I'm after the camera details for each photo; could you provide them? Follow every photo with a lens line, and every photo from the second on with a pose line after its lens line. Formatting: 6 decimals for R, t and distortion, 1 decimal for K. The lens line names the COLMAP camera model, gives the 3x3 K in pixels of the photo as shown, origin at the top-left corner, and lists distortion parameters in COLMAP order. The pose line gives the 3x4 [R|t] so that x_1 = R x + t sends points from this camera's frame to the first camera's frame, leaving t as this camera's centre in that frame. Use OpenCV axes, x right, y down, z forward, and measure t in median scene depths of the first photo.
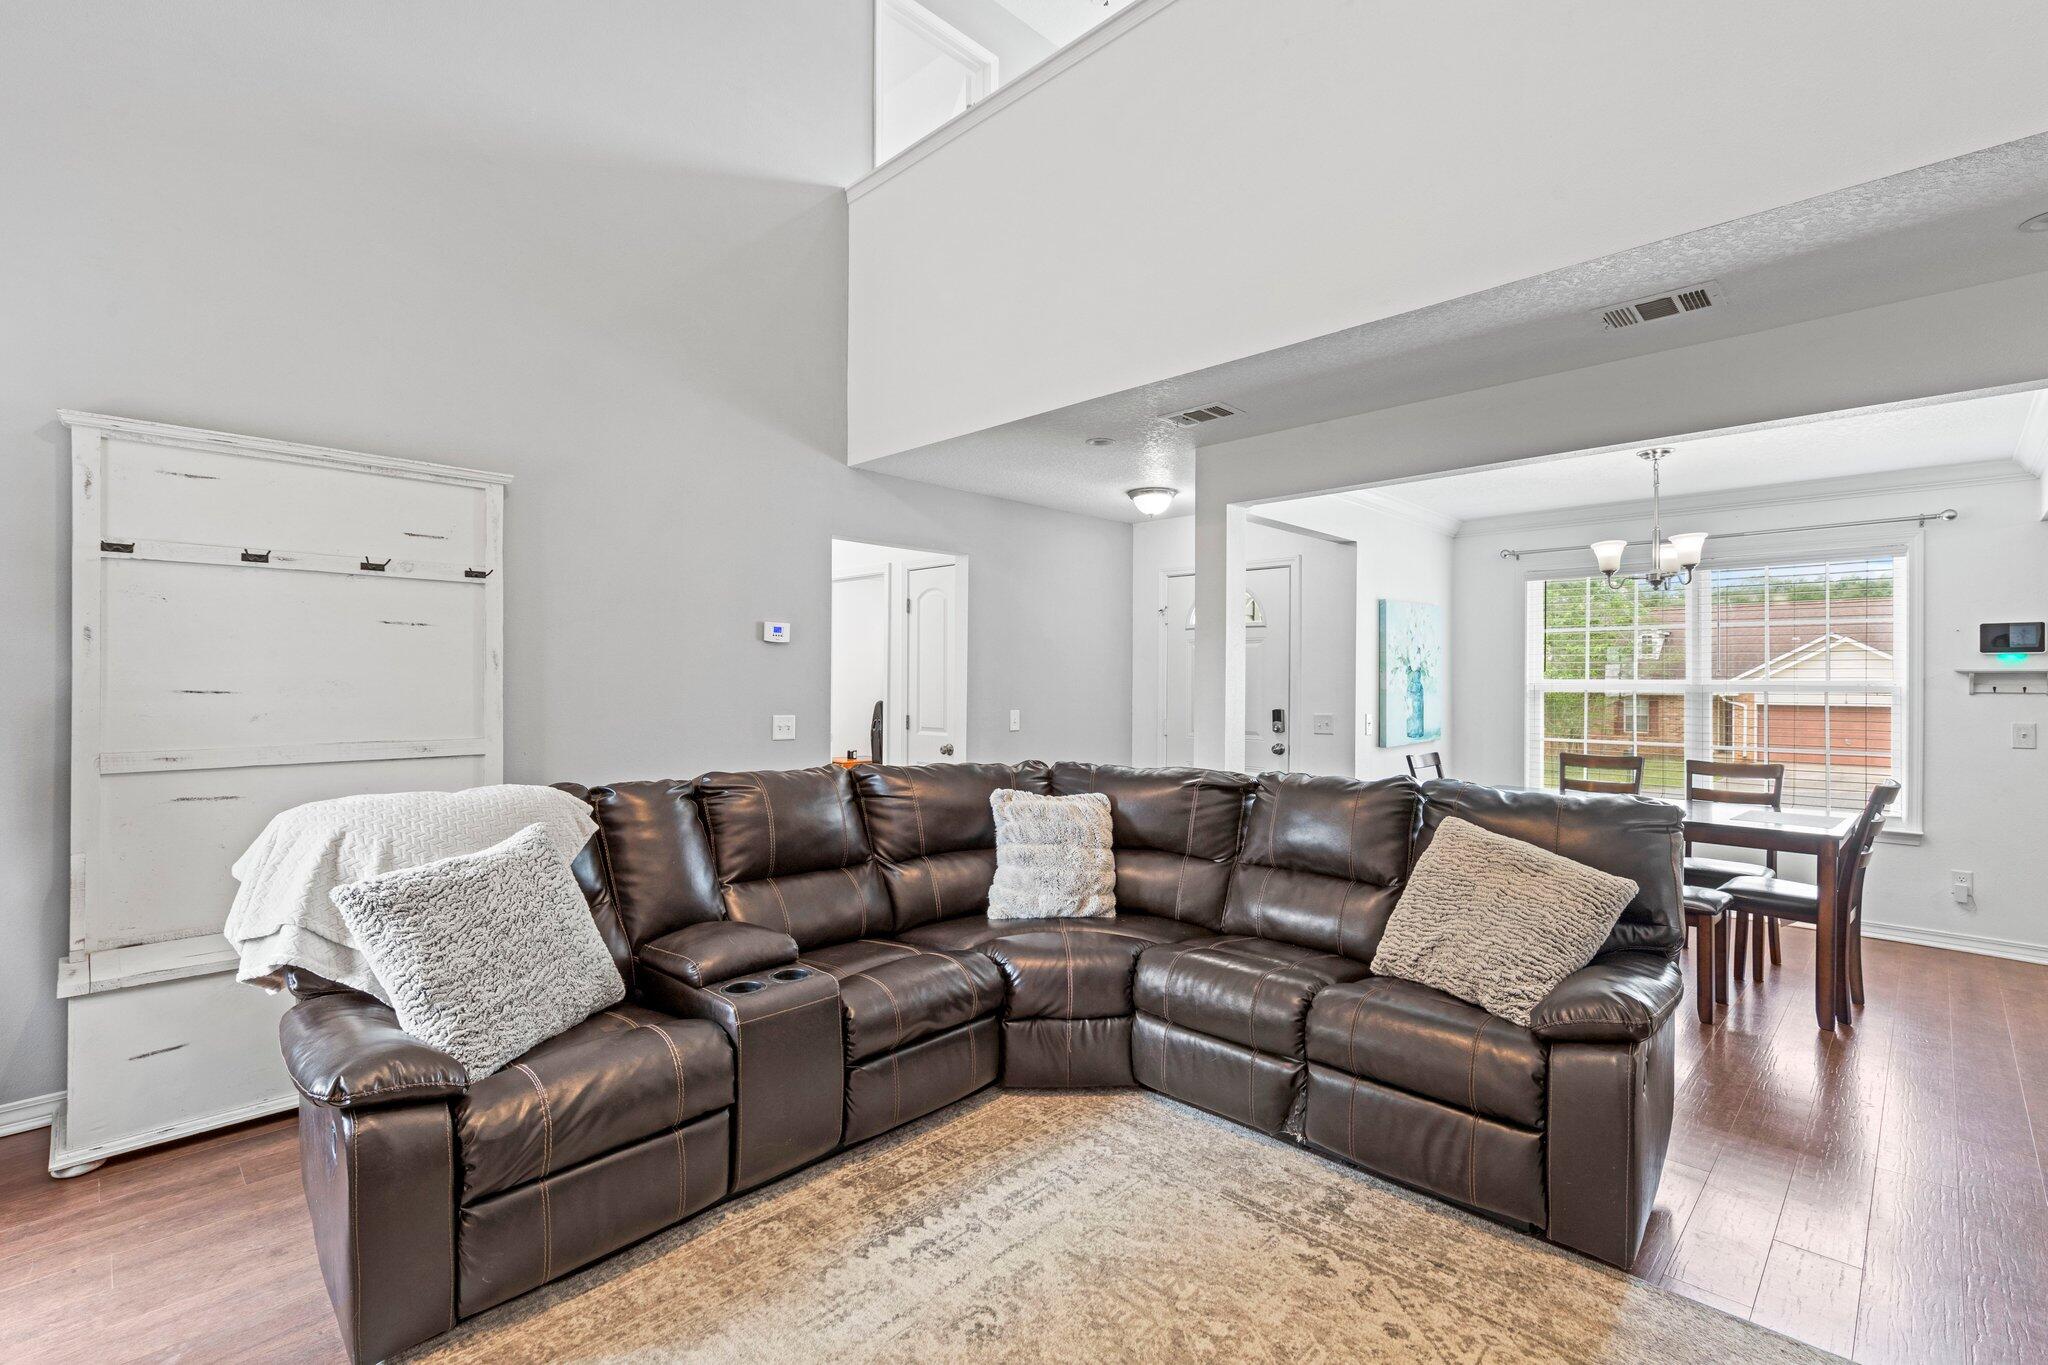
lens RADIAL K [[925.3, 0, 1008.9], [0, 925.3, 679.1], [0, 0, 1]] dist [0.004425, 0.000967]
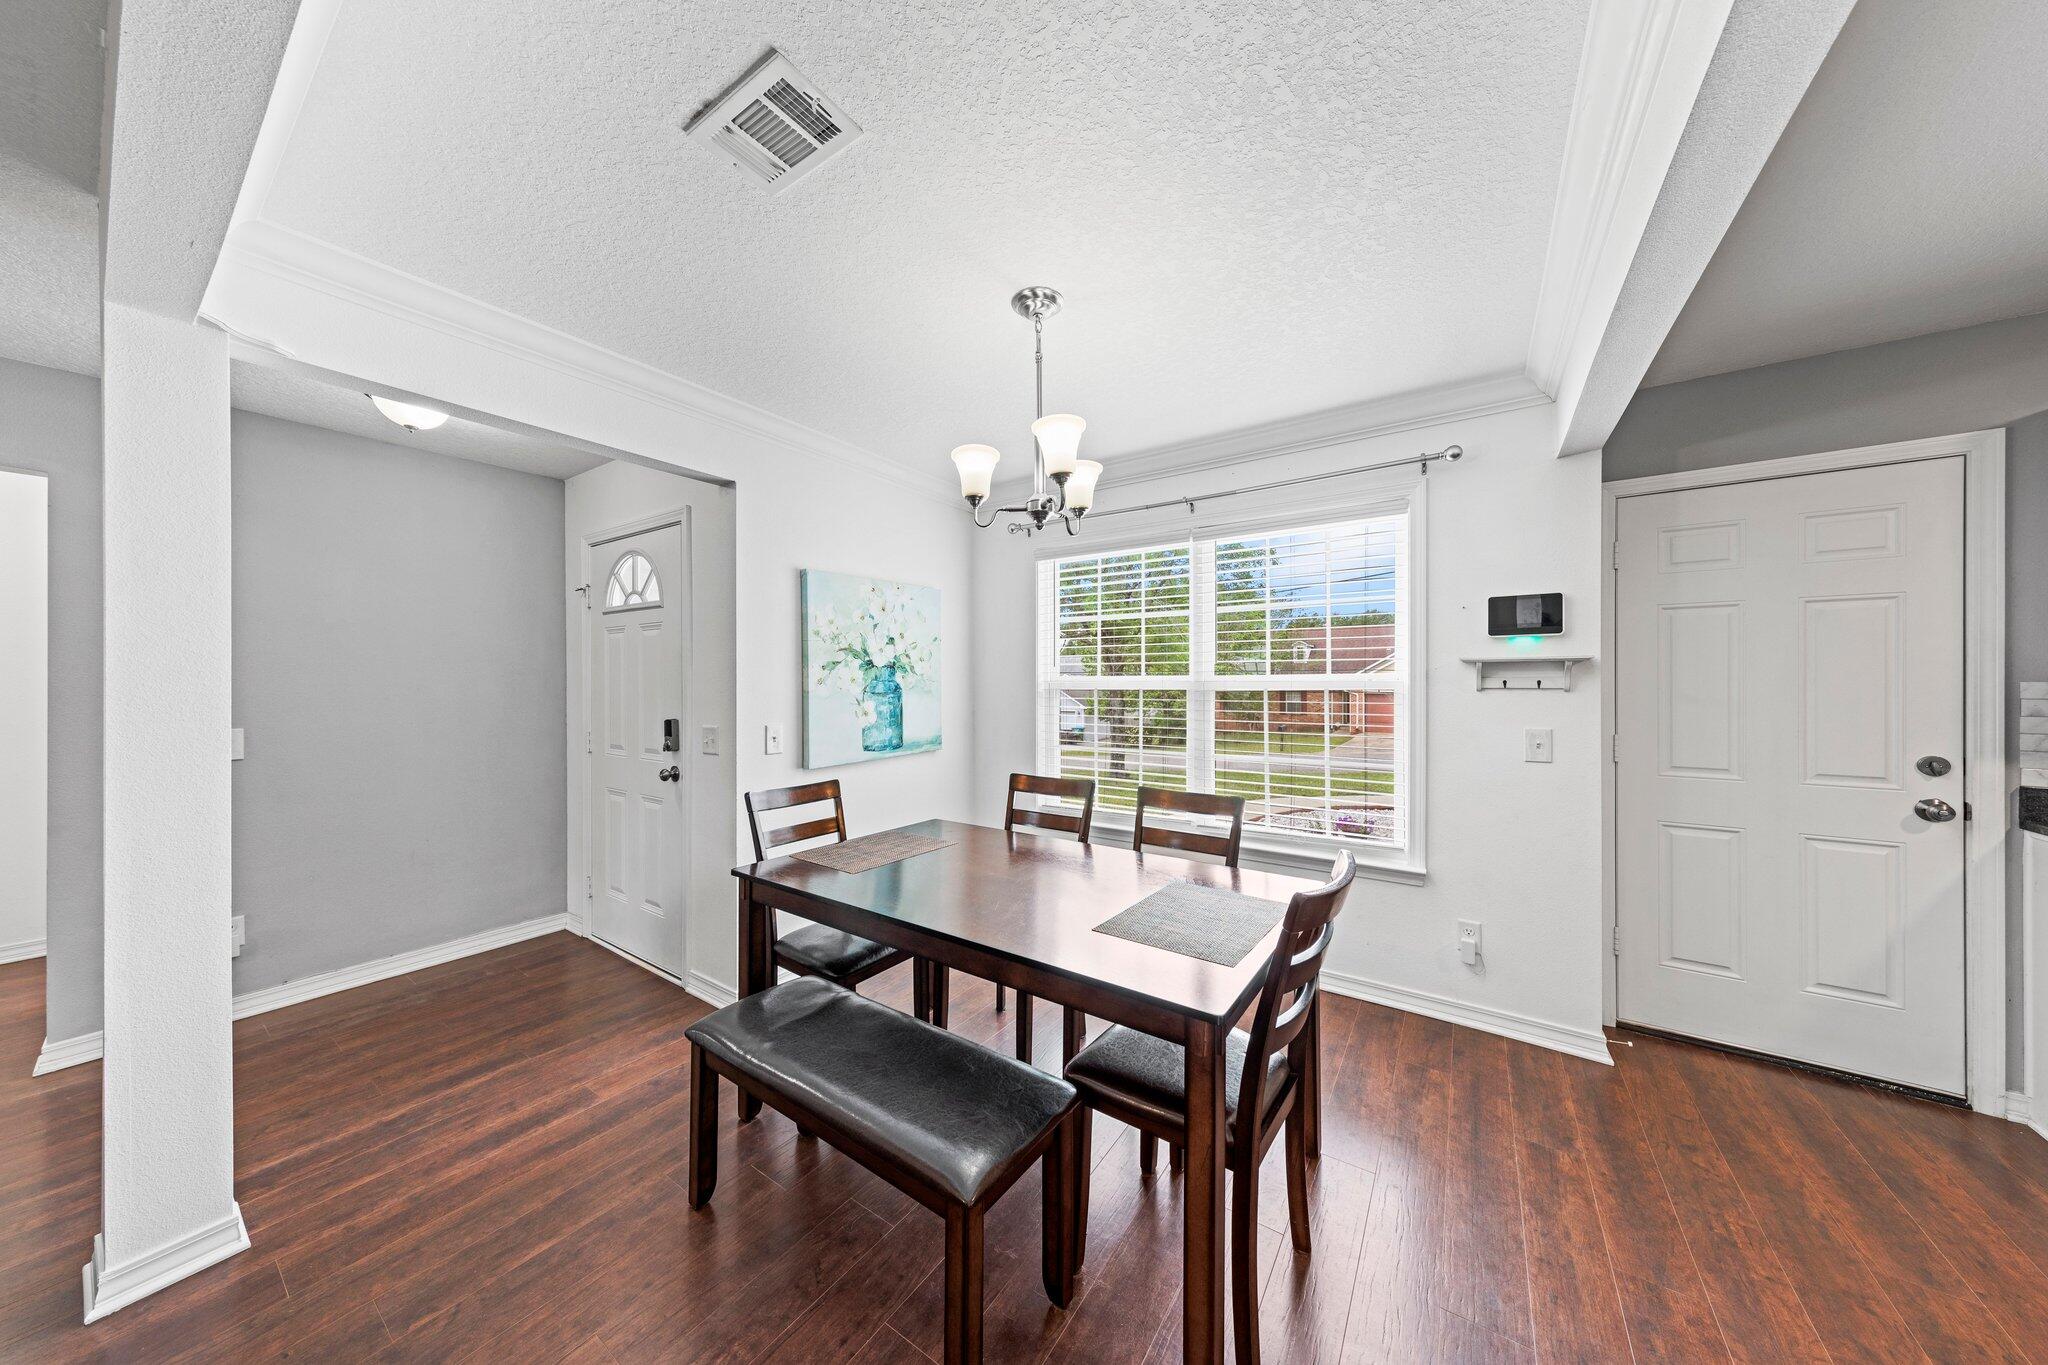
lens RADIAL K [[646.6, 0, 1020.6], [0, 646.6, 684.0], [0, 0, 1]] dist [0.002524, -0.000290]
pose [[0.984567, -0.008720, 0.174789, 0.556242], [0.007868, 0.999954, 0.005563, 0.005018], [-0.174829, -0.004102, 0.984590, 0.528803]]
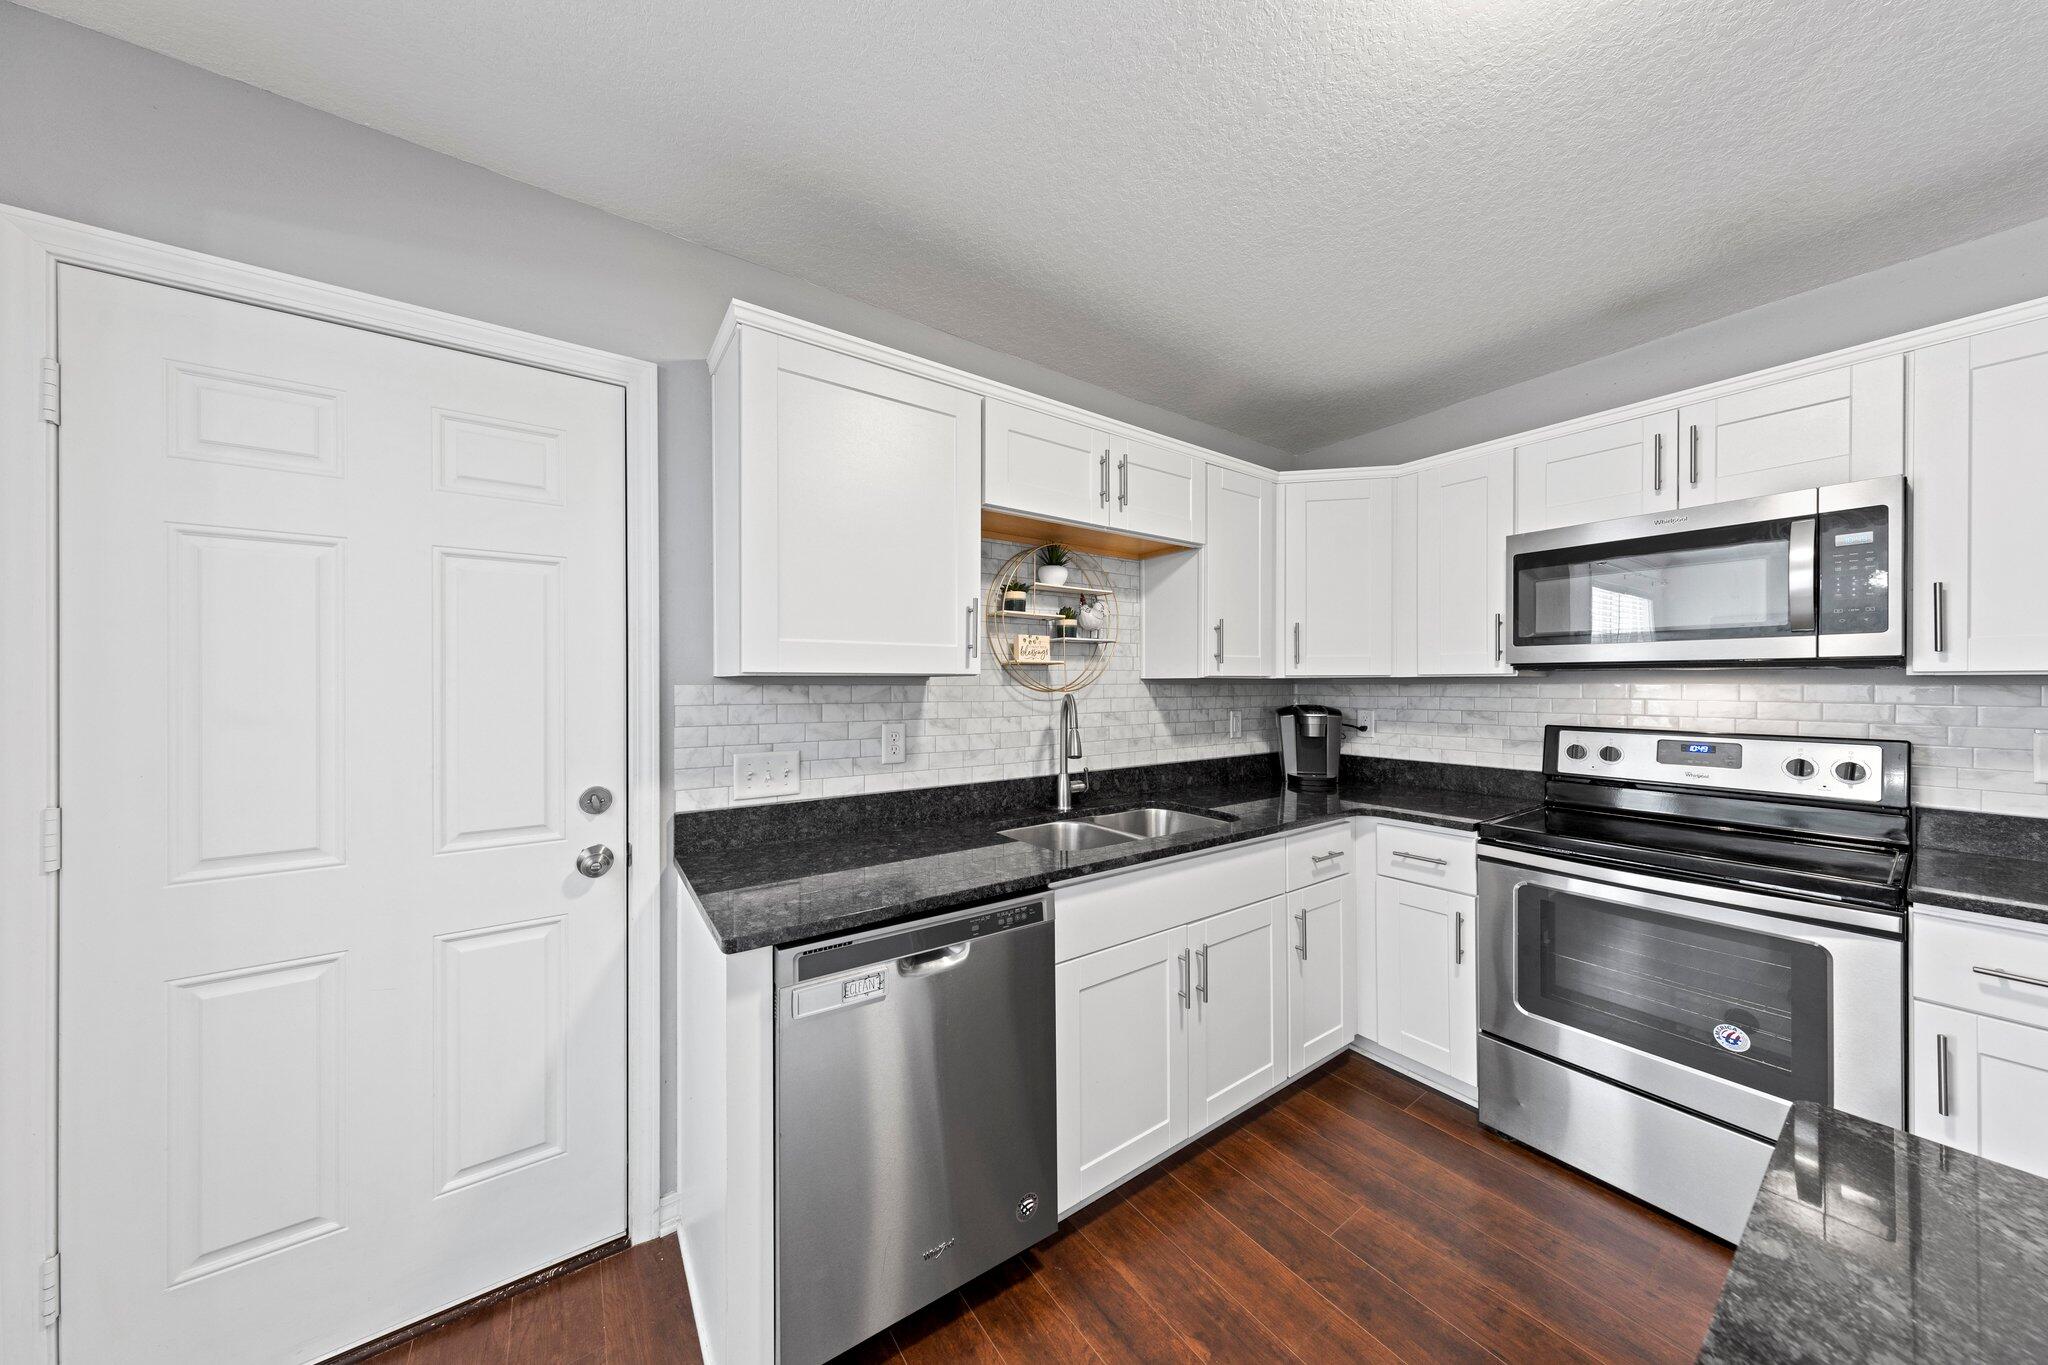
lens RADIAL K [[646.6, 0, 1029.4], [0, 646.6, 684.3], [0, 0, 1]] dist [0.002524, -0.000290]
pose [[0.162809, -0.007771, 0.986627, 0.944735], [0.001568, 0.999970, 0.007618, 0.008311], [-0.986656, 0.000306, 0.162816, 0.587012]]
